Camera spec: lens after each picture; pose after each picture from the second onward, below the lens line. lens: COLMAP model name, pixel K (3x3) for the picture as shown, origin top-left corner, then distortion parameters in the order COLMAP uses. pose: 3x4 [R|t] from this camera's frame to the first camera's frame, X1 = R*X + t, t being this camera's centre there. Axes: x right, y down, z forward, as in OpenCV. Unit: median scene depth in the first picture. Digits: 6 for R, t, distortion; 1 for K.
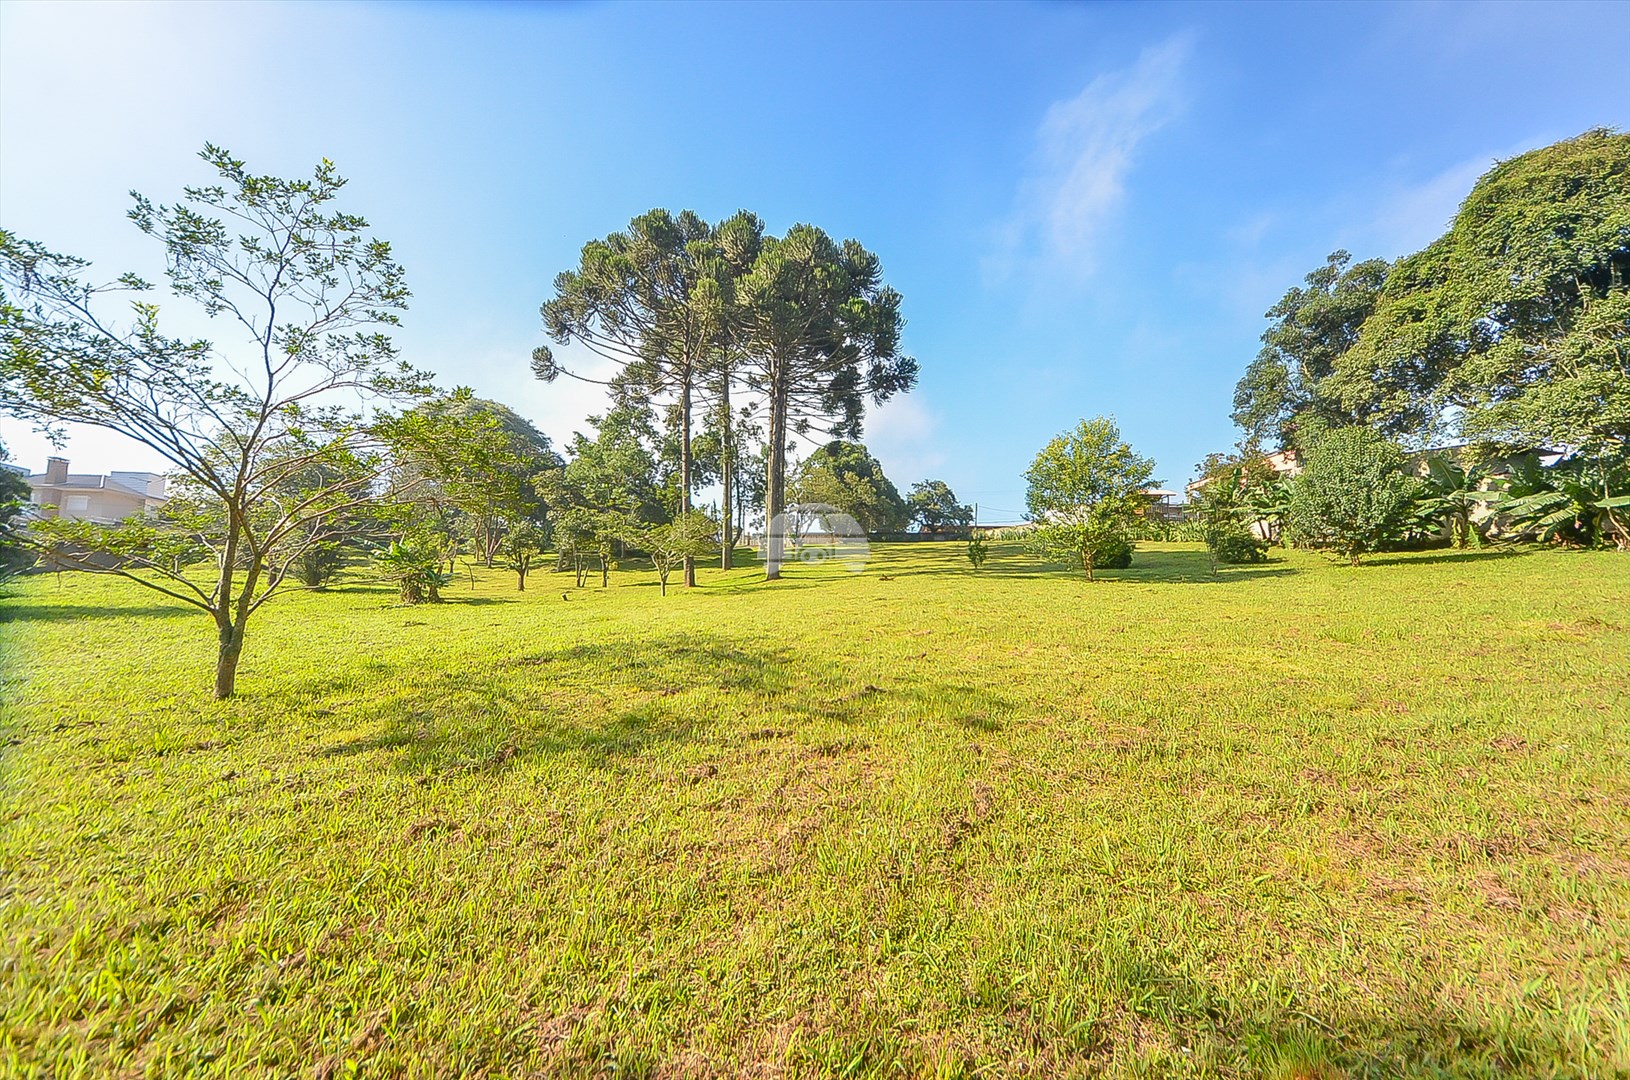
lens RADIAL K [[612.9, 0, 851.8], [0, 612.9, 538.3], [0, 0, 1]] dist [-0.001782, -0.010062]
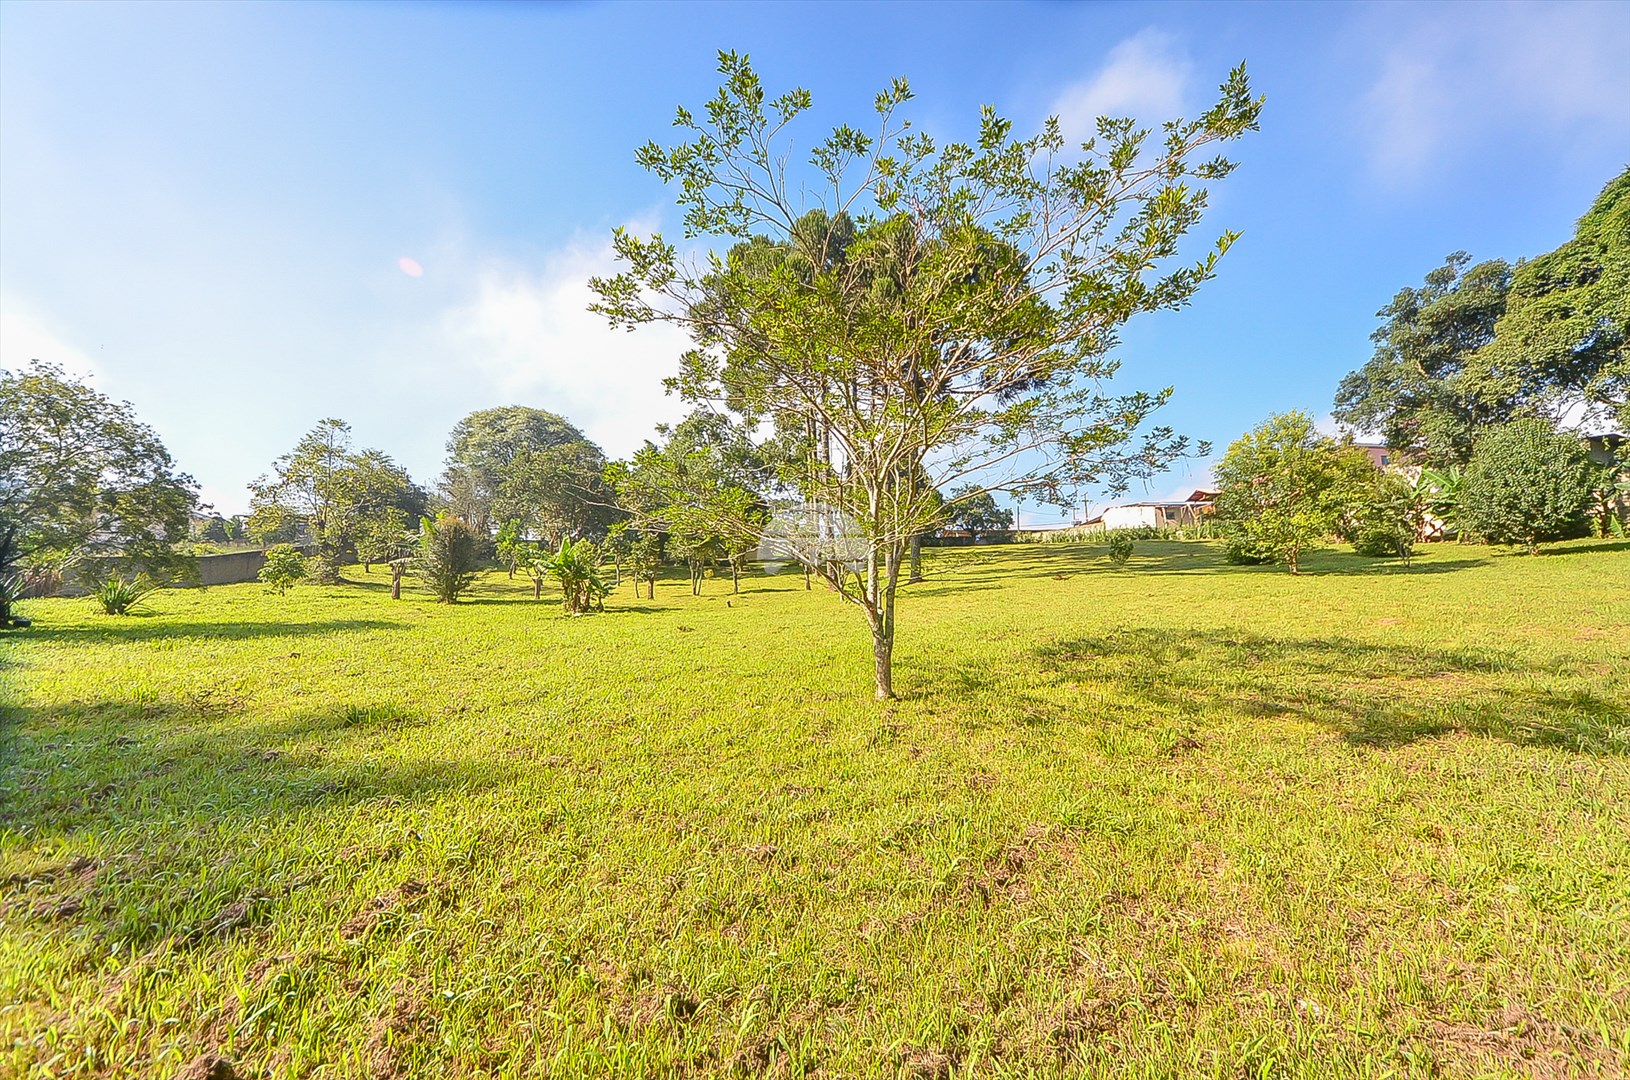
lens RADIAL K [[612.9, 0, 824.7], [0, 612.9, 531.4], [0, 0, 1]] dist [-0.001782, -0.010062]
pose [[0.999737, -0.017061, 0.015347, -0.279481], [0.017465, 0.999495, -0.026547, 0.008324], [-0.014886, 0.026808, 0.999530, 0.010684]]
